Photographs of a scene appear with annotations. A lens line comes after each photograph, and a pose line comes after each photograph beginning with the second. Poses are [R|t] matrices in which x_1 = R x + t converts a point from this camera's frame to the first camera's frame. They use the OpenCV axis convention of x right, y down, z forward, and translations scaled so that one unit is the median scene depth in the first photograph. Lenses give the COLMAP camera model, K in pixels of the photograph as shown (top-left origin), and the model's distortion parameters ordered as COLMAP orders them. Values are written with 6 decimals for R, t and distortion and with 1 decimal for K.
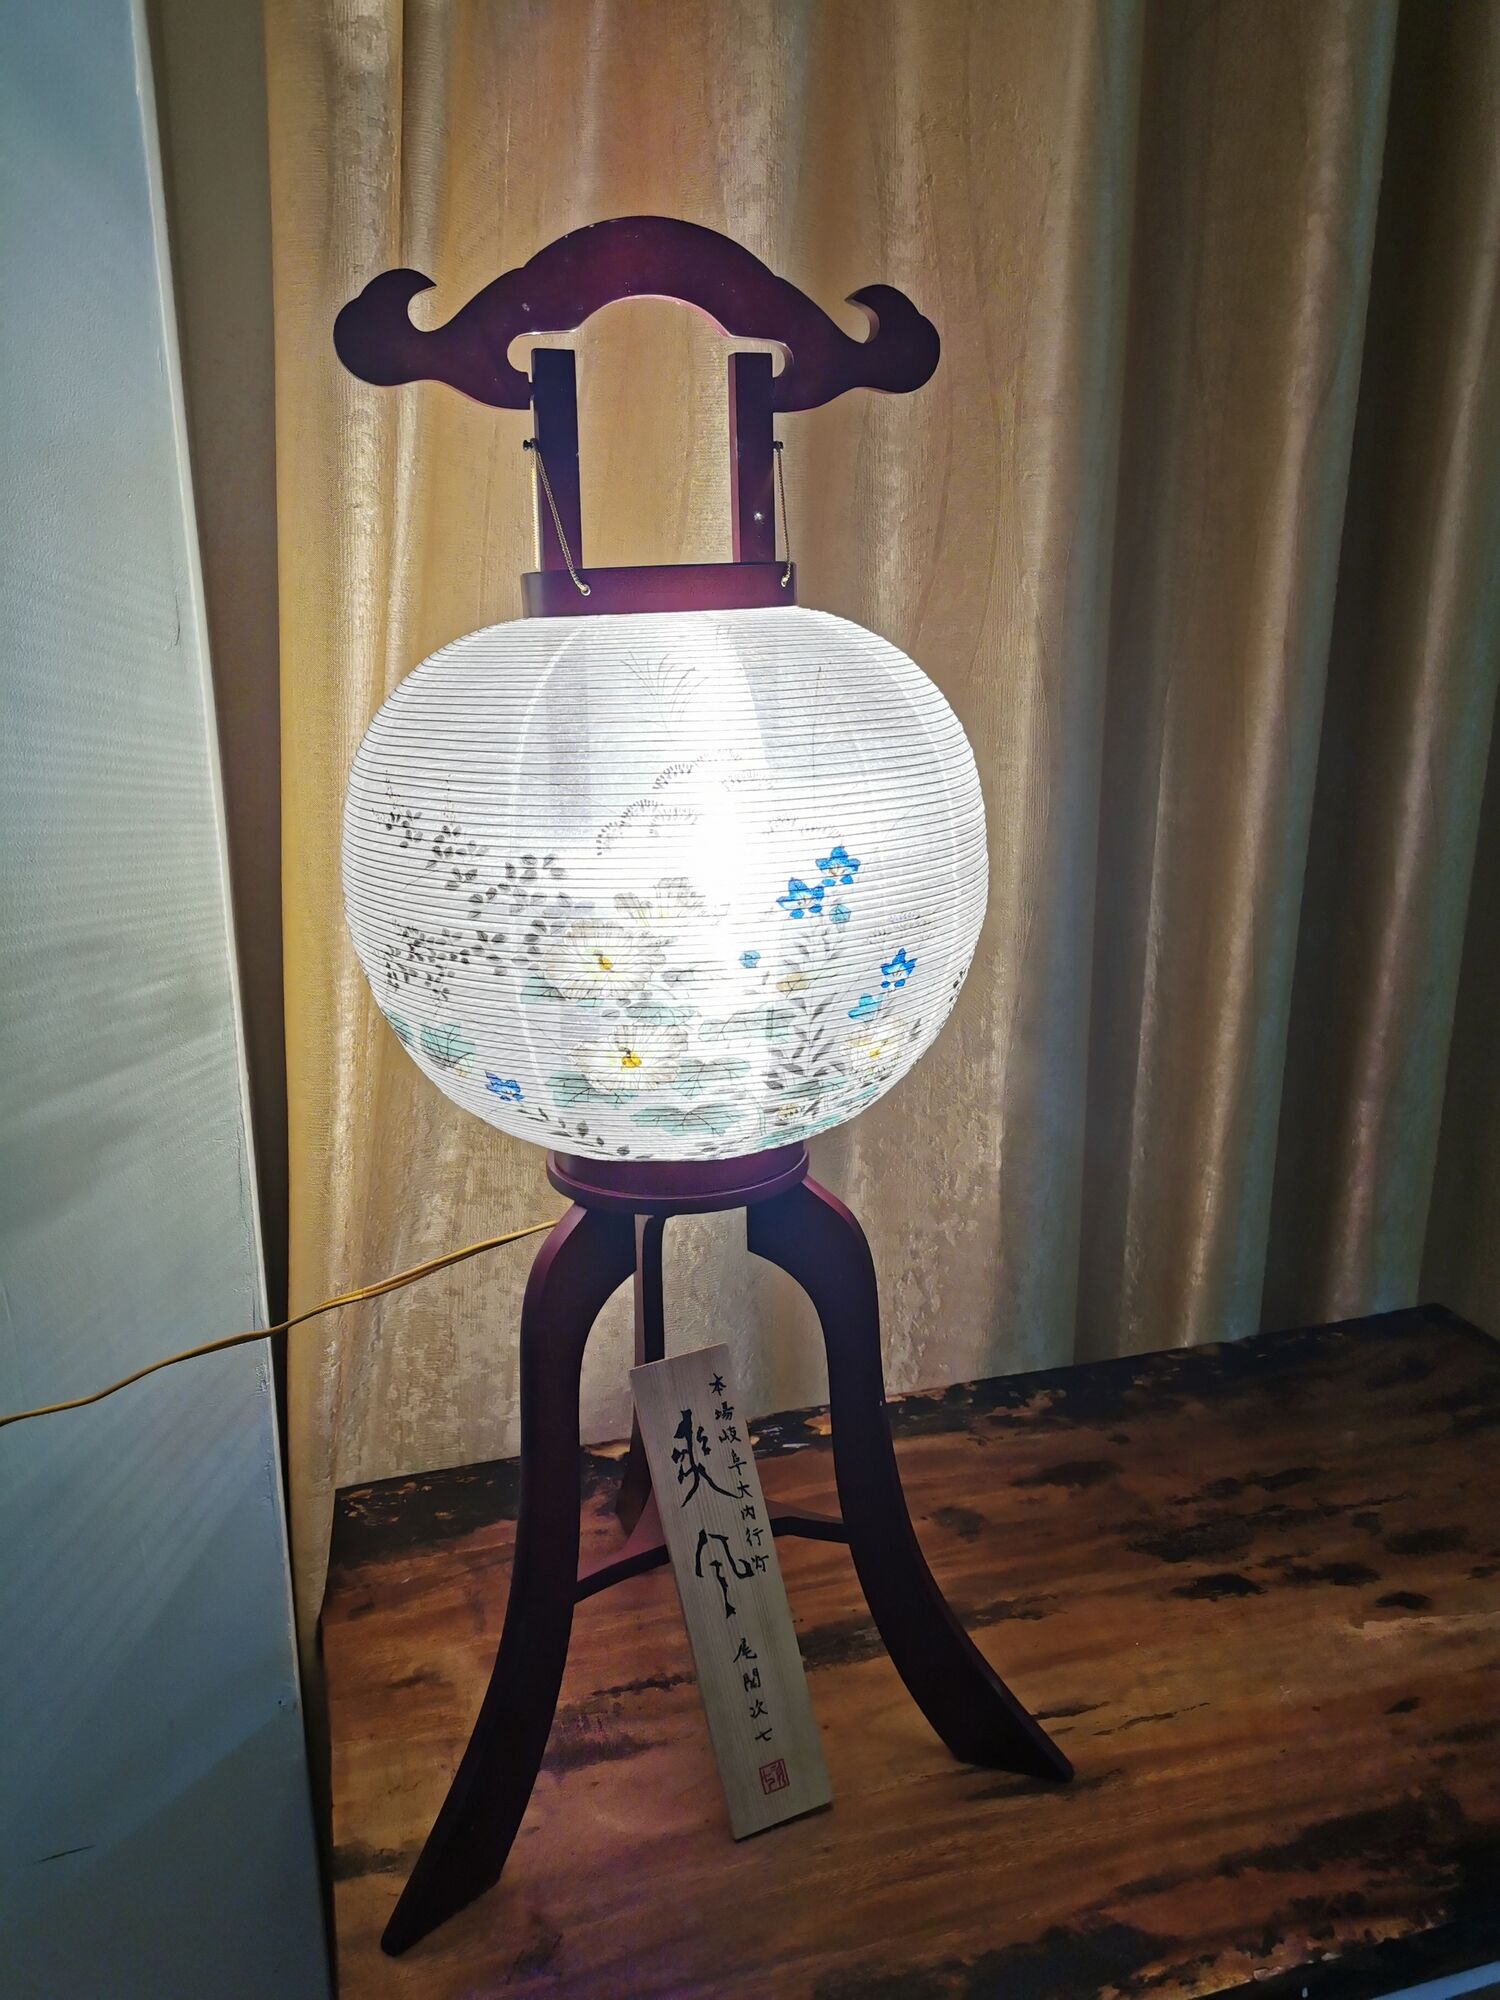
lens RADIAL K [[1484.0, 0, 750.0], [0, 1484.0, 1000.0], [0, 0, 1]] dist [0.001630, -0.005232]
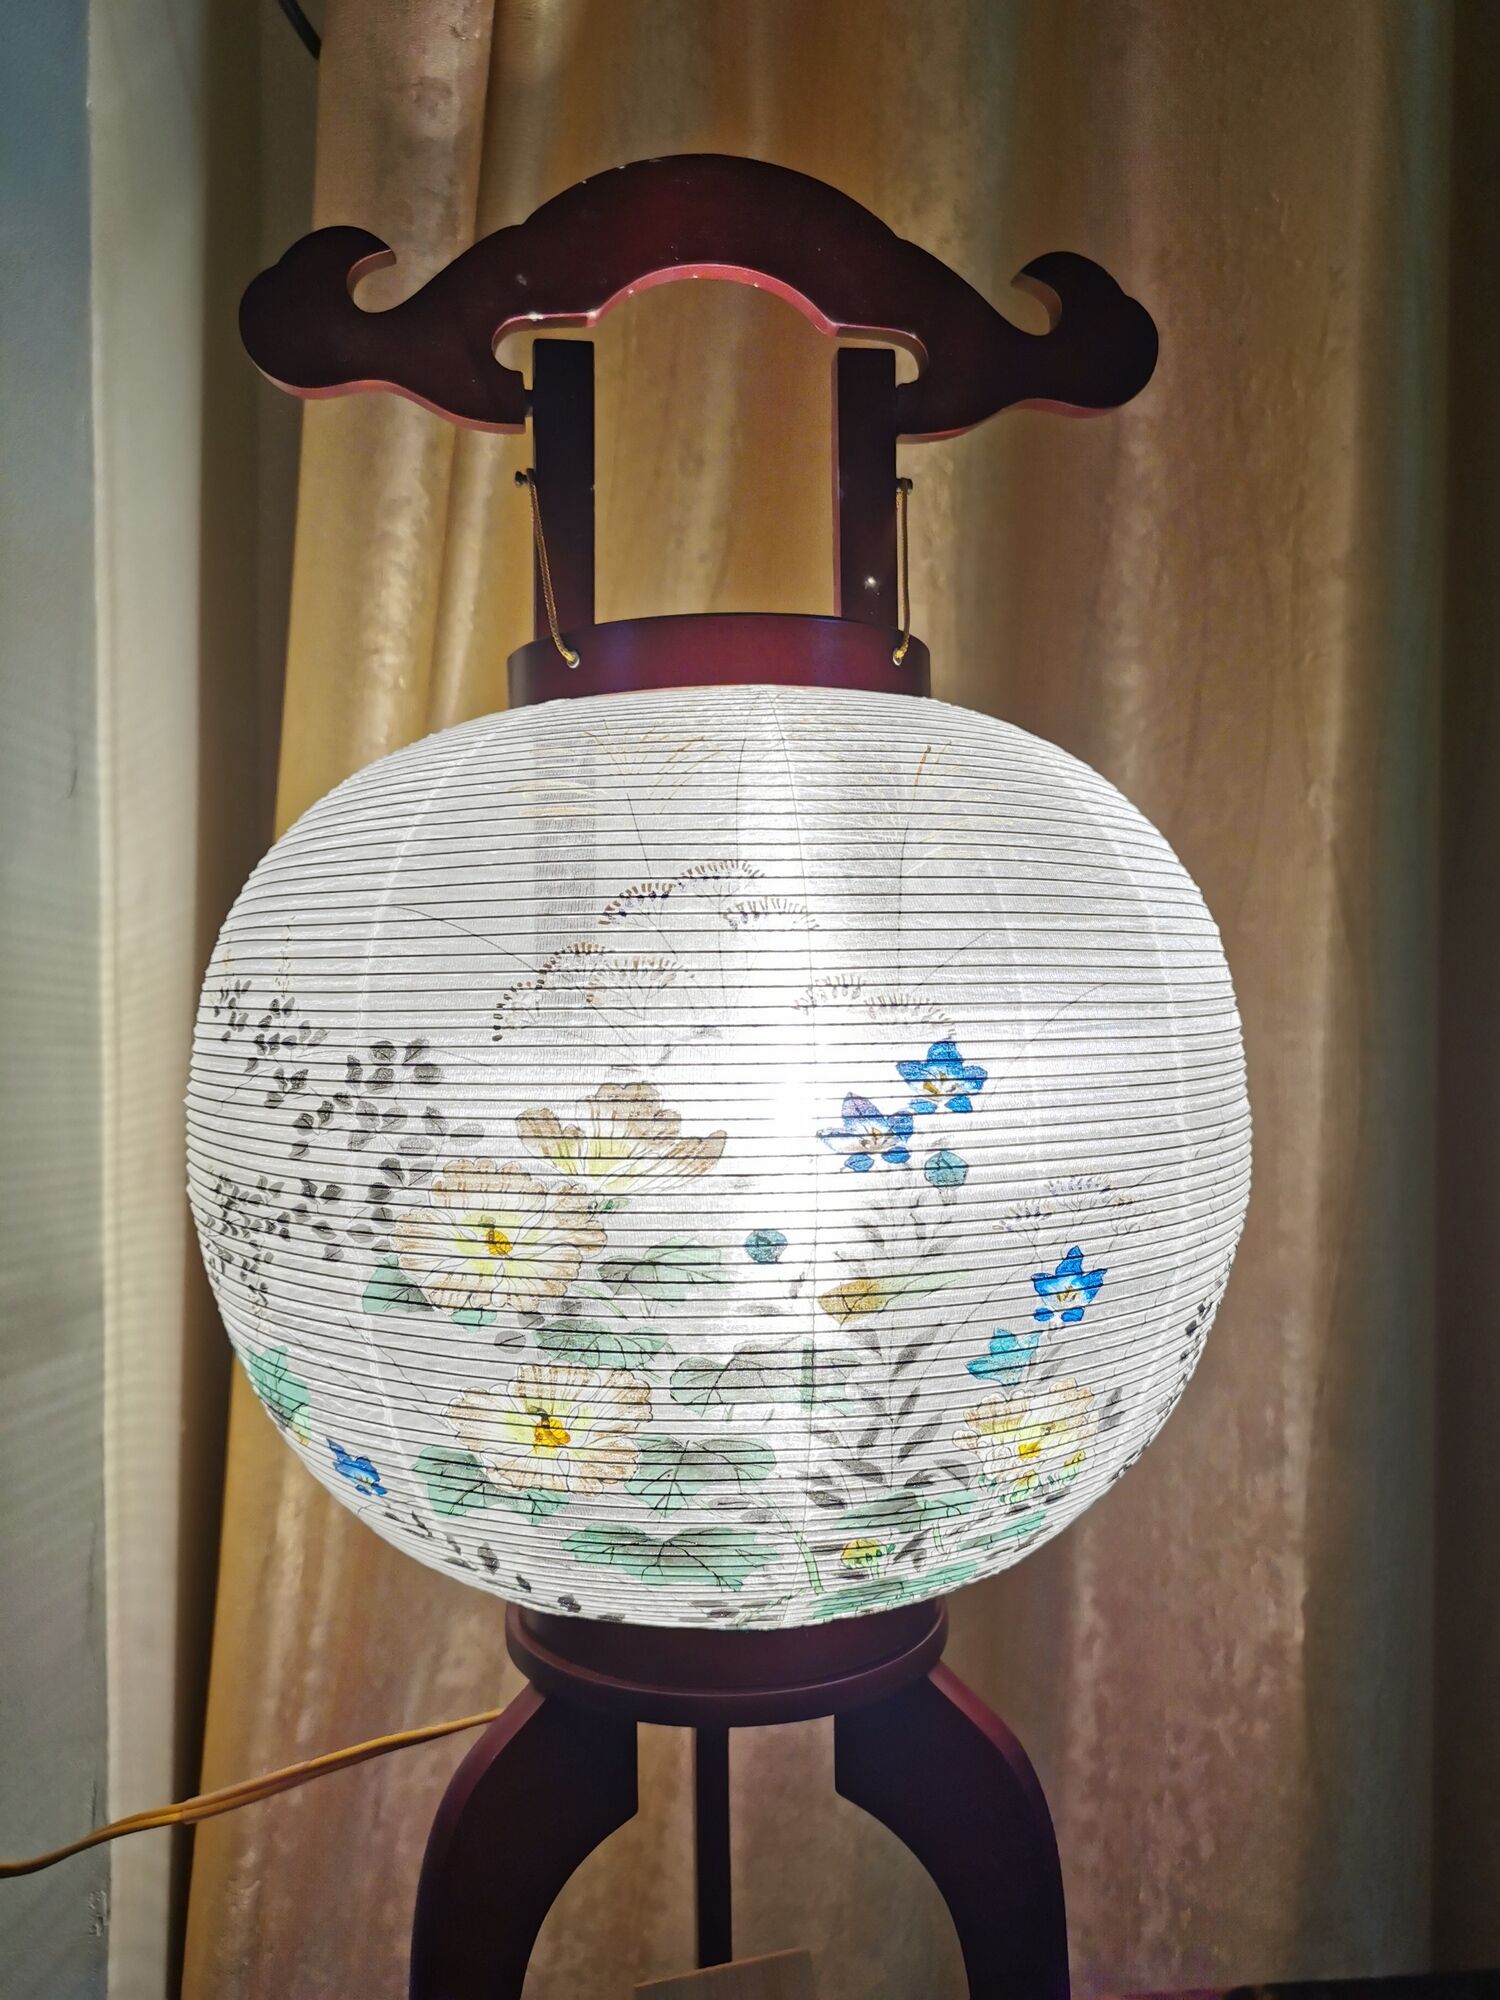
lens RADIAL K [[1536.3, 0, 750.0], [0, 1536.3, 1000.0], [0, 0, 1]] dist [0.008747, -0.000865]
pose [[0.983792, 0.012518, -0.178874, 0.083945], [-0.054494, 0.971250, -0.231742, 0.013025], [0.170831, 0.237734, 0.956190, 0.427847]]
